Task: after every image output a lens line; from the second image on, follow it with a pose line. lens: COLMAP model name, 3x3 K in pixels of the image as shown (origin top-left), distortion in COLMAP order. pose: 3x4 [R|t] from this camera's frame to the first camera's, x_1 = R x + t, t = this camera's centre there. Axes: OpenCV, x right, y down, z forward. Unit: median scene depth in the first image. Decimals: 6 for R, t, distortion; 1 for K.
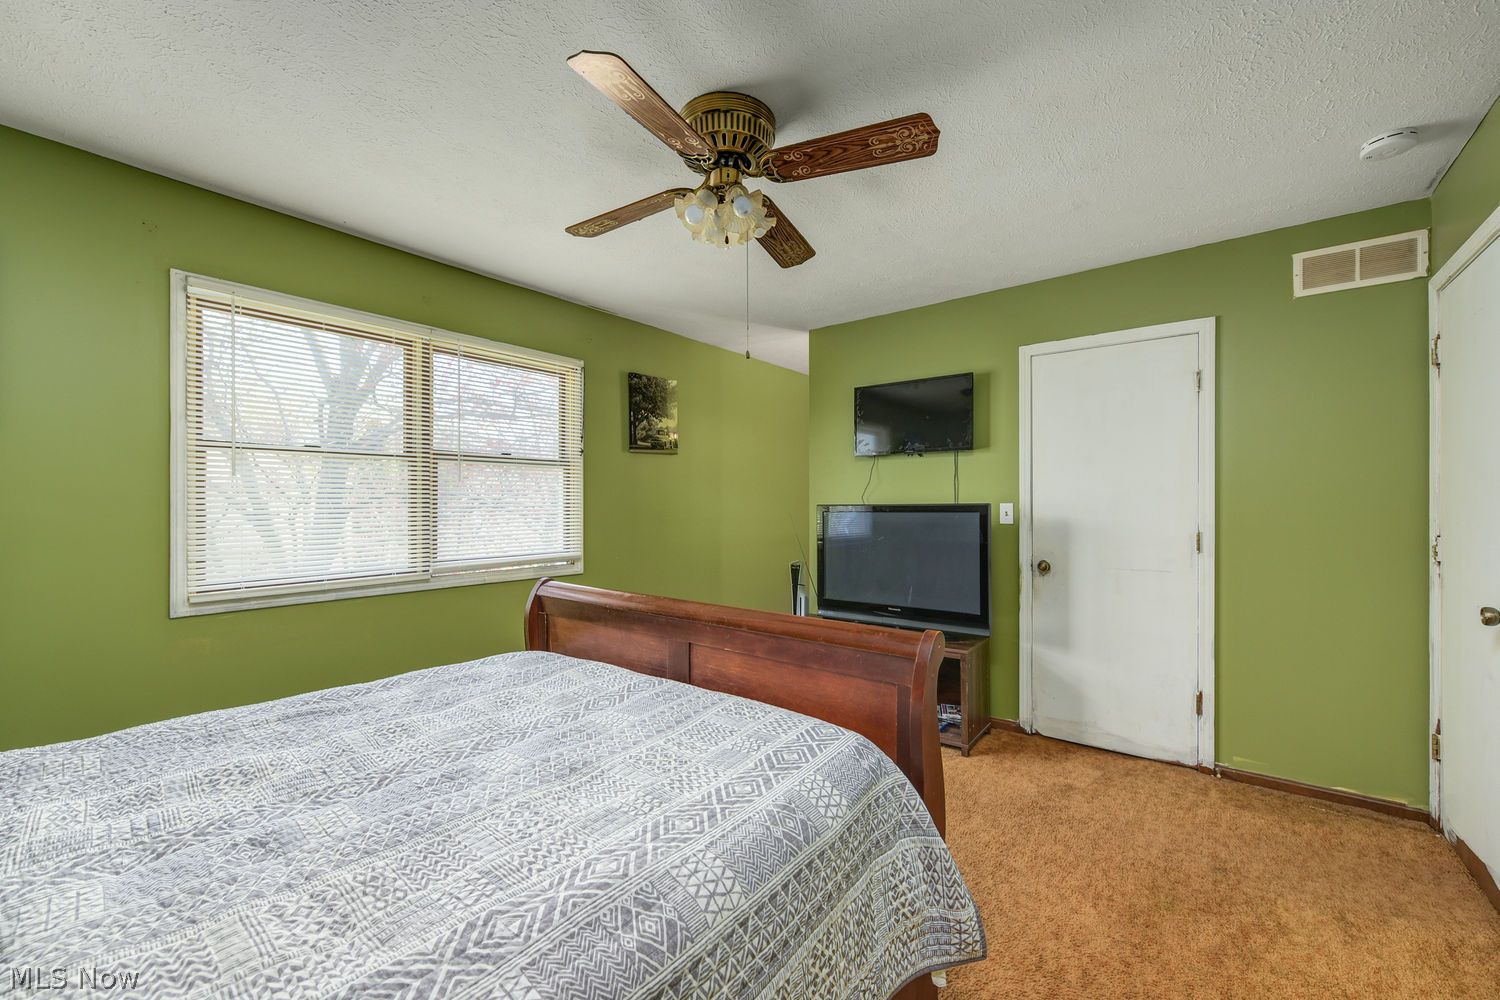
lens RADIAL K [[598.6, 0, 747.4], [0, 598.6, 504.4], [0, 0, 1]] dist [-0.001222, -0.000378]
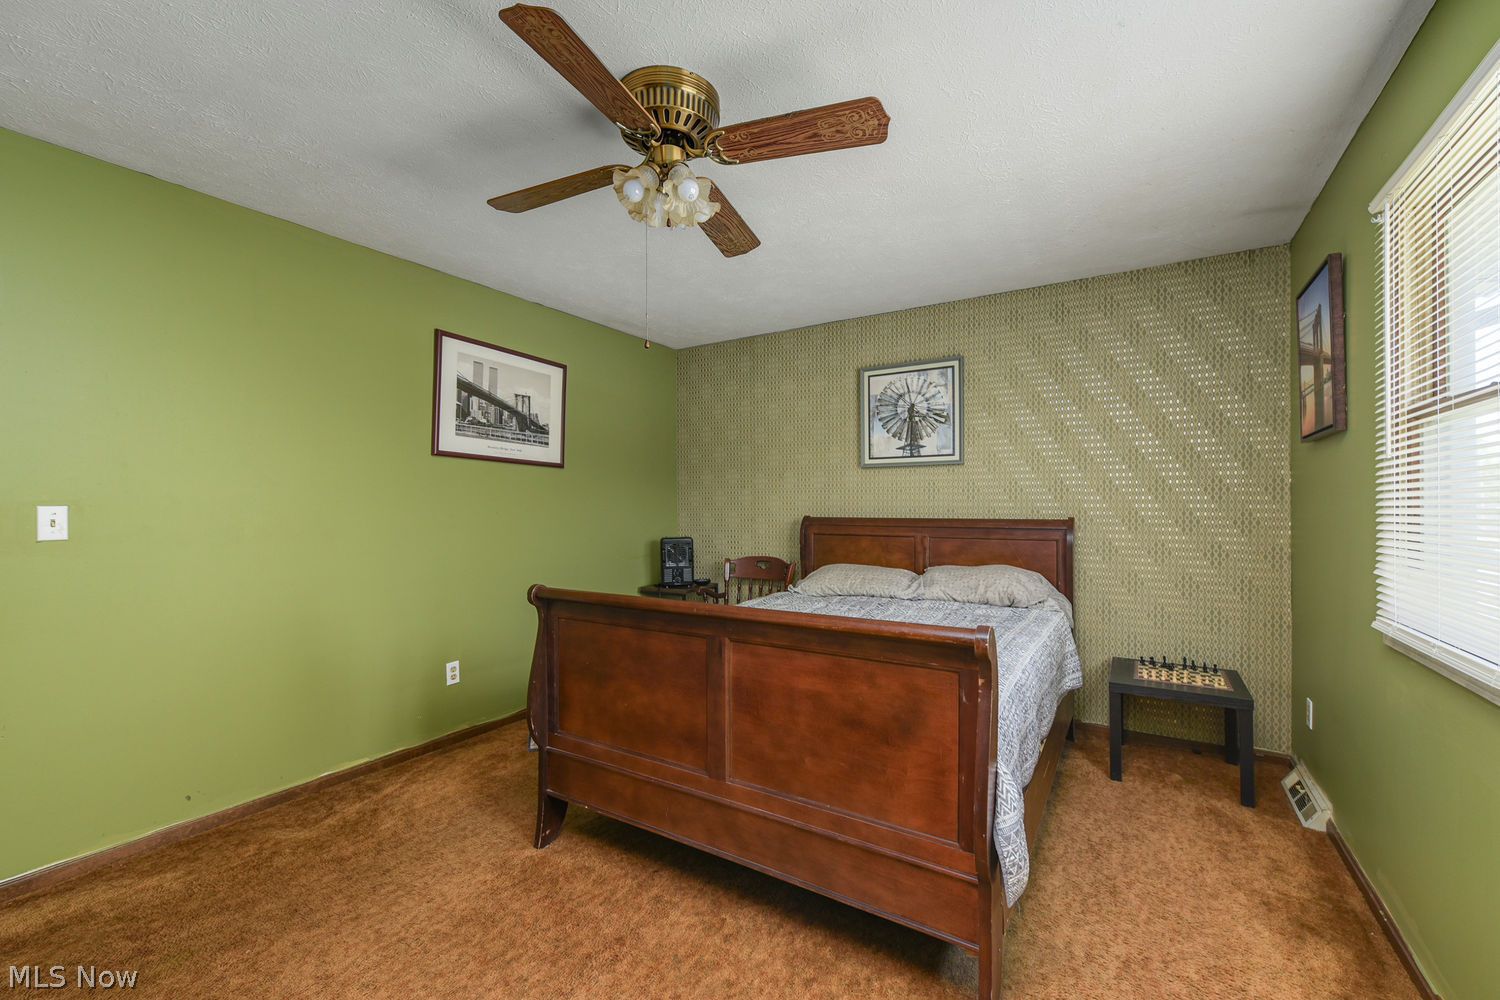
lens RADIAL K [[615.2, 0, 753.1], [0, 615.2, 503.0], [0, 0, 1]] dist [0.000221, -0.000013]
pose [[-0.991948, 0.005835, -0.126510, -0.028344], [0.006166, 0.999979, -0.002227, 0.001213], [0.126495, -0.002989, -0.991963, 1.349714]]
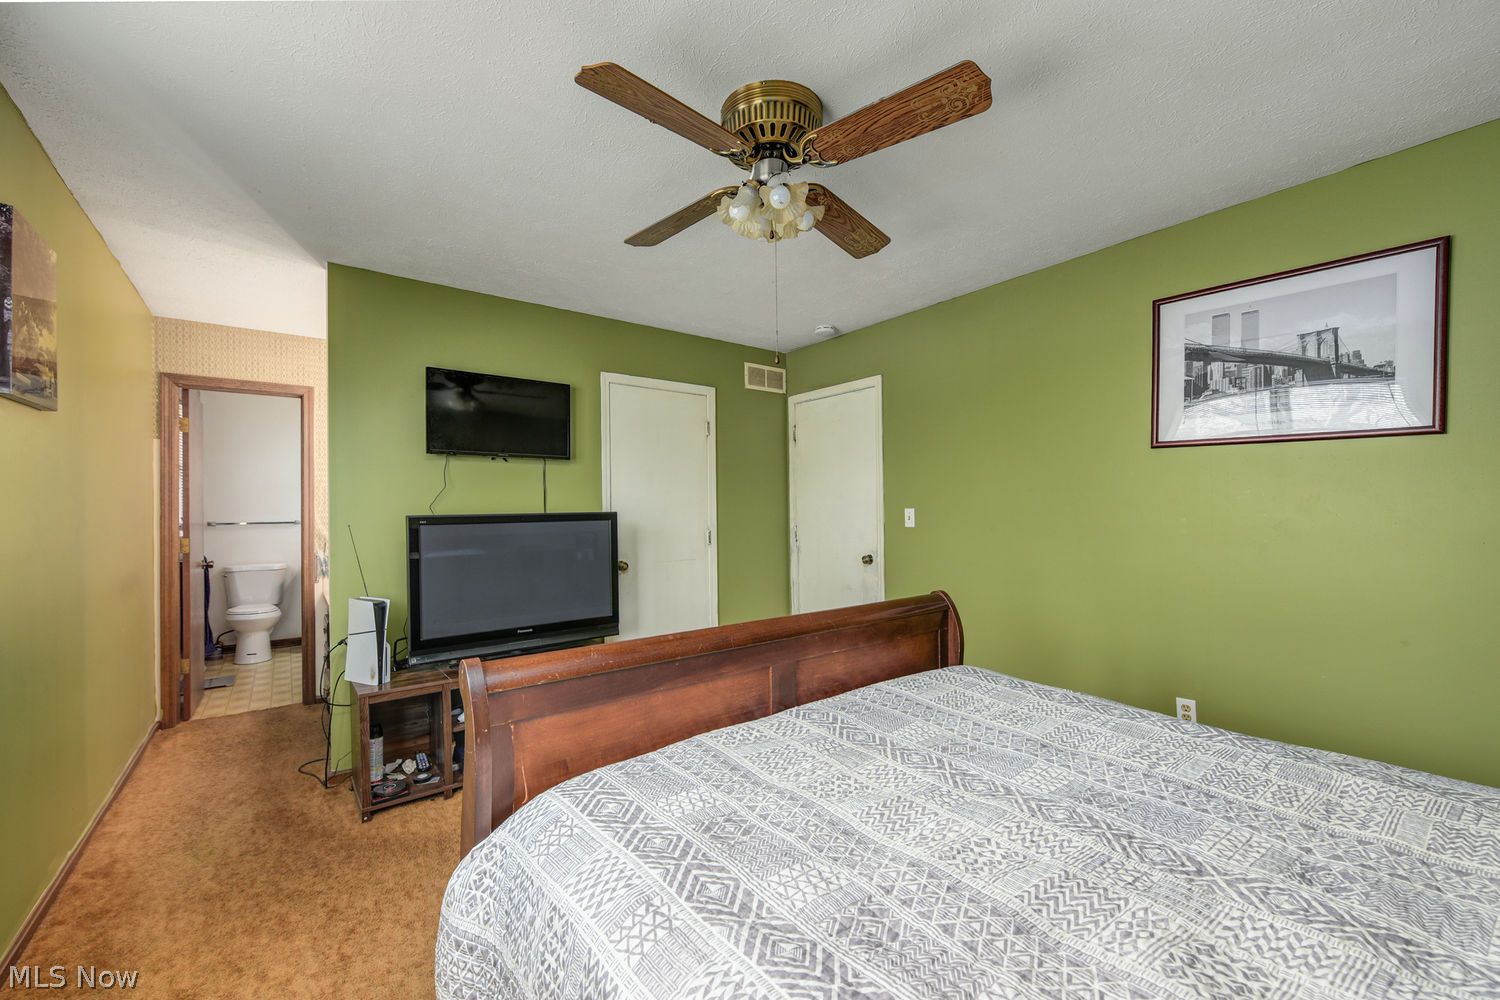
lens RADIAL K [[598.8, 0, 744.8], [0, 598.8, 510.1], [0, 0, 1]] dist [-0.000738, -0.000108]
pose [[0.241505, -0.000922, 0.970399, -0.665123], [0.011373, 0.999934, -0.001881, -0.000640], [-0.970333, 0.011490, 0.241500, 0.558513]]
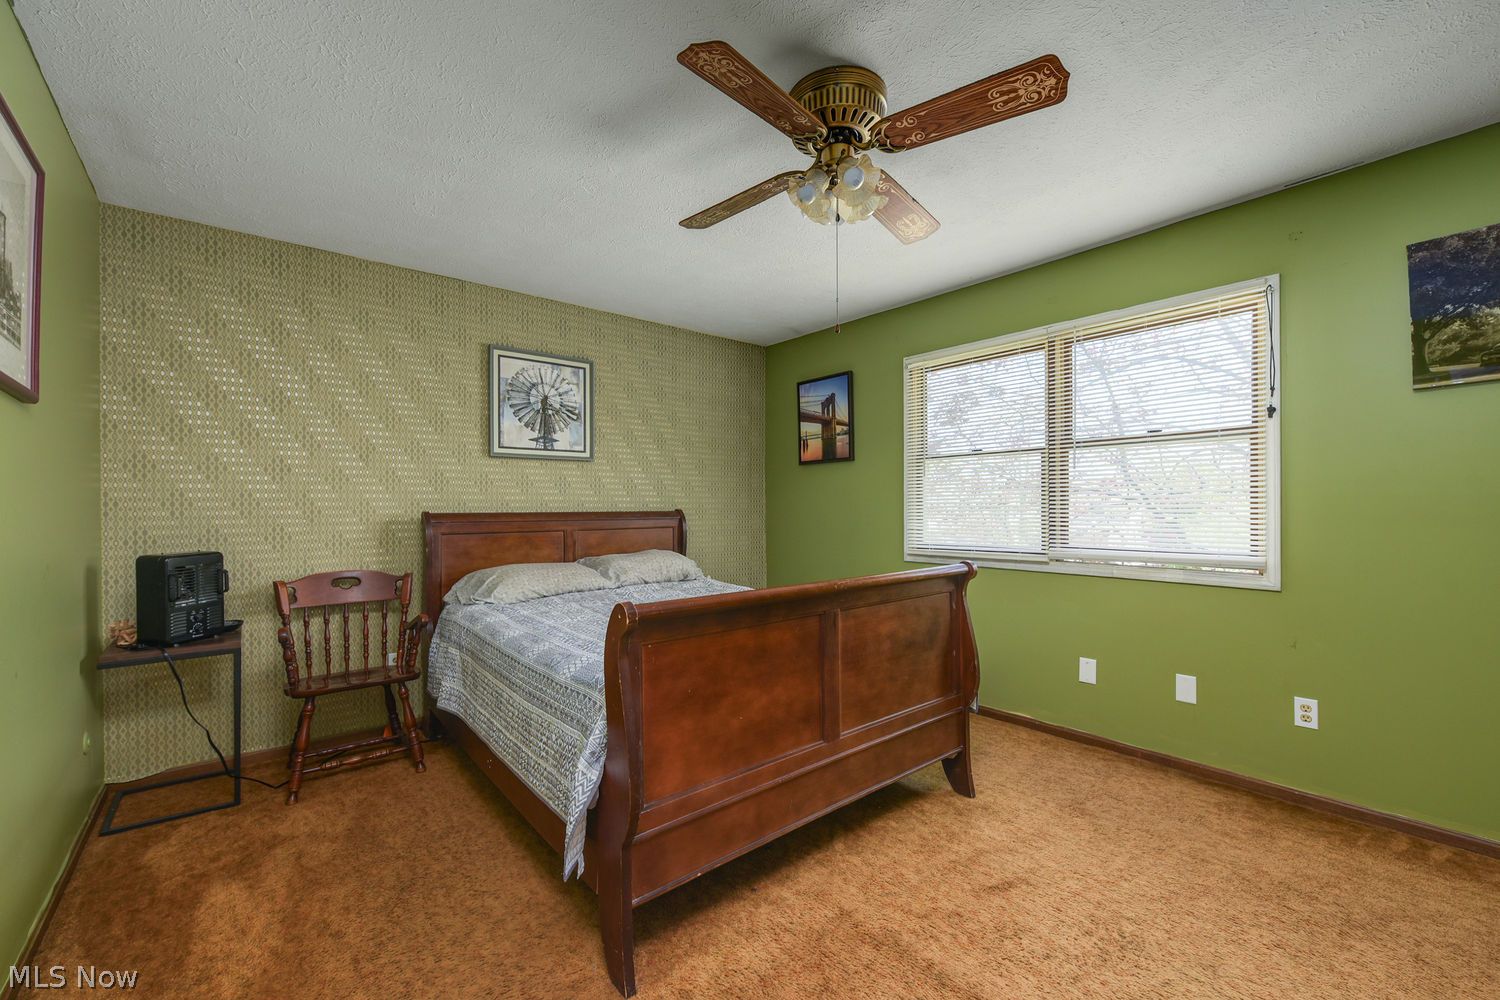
lens RADIAL K [[598.6, 0, 747.4], [0, 598.6, 504.4], [0, 0, 1]] dist [-0.001222, -0.000378]
pose [[-0.198957, 0.000811, -0.980008, 0.649599], [0.005577, 0.999984, -0.000305, 0.019875], [0.979992, -0.005526, -0.198959, 0.716914]]
